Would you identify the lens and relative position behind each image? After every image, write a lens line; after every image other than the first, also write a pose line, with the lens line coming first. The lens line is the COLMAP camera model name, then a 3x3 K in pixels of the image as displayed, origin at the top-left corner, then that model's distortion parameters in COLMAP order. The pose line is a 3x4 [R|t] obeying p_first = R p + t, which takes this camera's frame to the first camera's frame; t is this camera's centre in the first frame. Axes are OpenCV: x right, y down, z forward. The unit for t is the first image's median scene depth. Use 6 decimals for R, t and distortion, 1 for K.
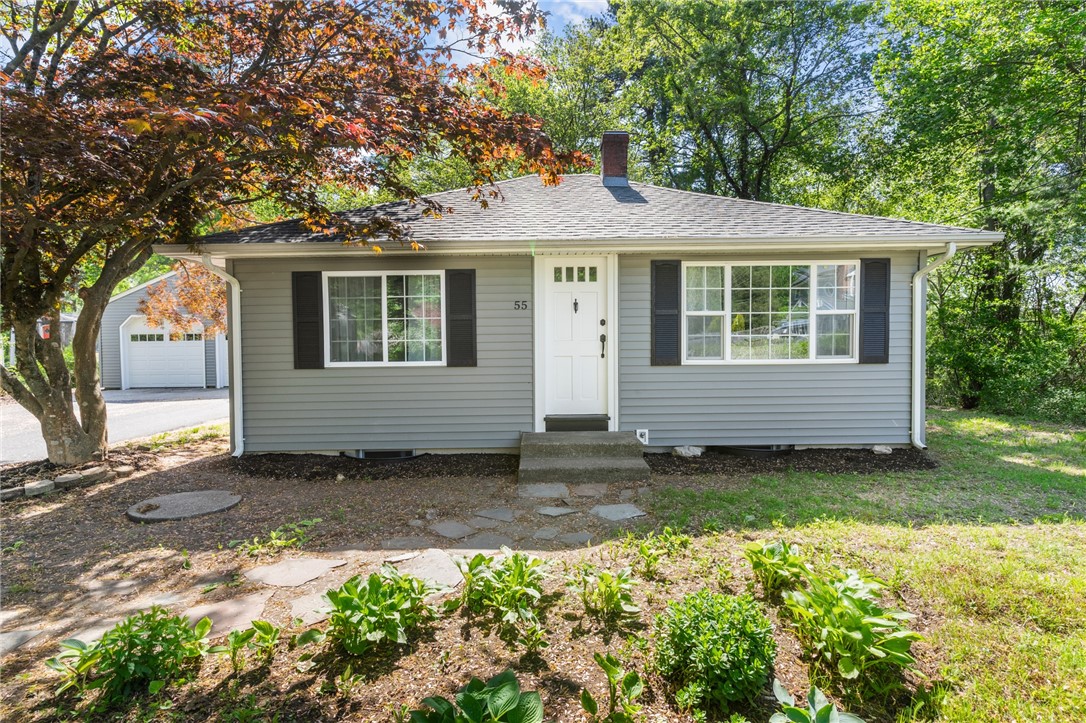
lens RADIAL K [[521.5, 0, 543.6], [0, 521.5, 349.7], [0, 0, 1]] dist [0.000311, -0.000253]
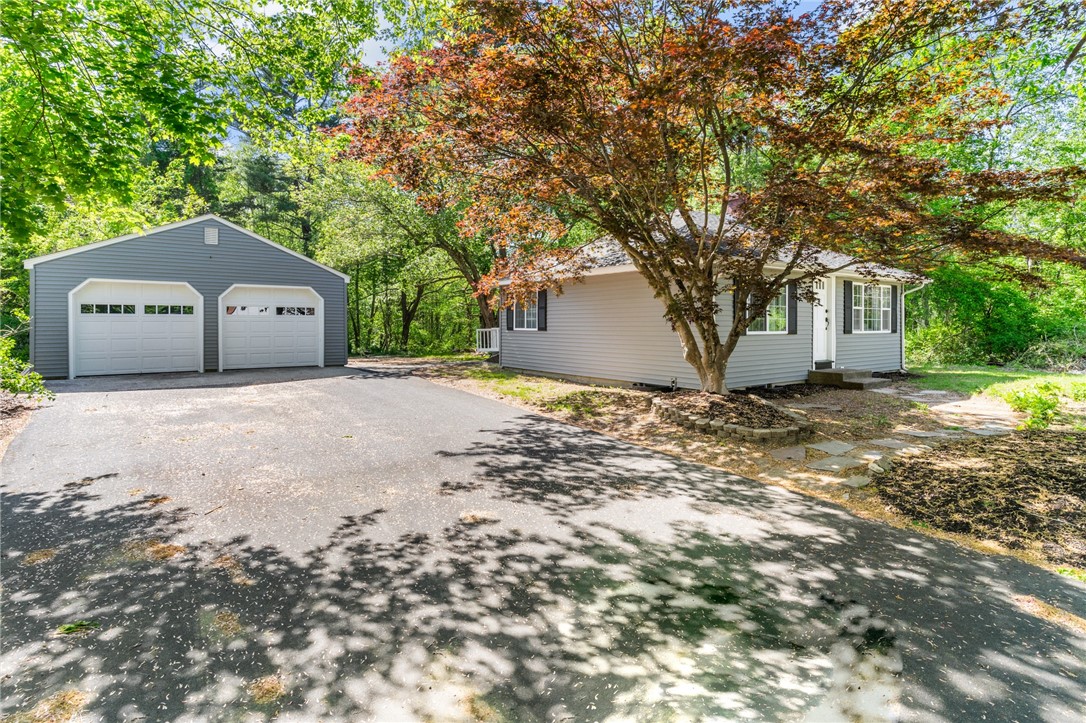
lens RADIAL K [[521.5, 0, 543.6], [0, 521.5, 349.7], [0, 0, 1]] dist [0.000311, -0.000253]
pose [[0.821741, -0.013916, 0.569692, -1.802560], [-0.002682, 0.999596, 0.028286, 0.035179], [-0.569856, -0.024772, 0.821371, 0.032750]]
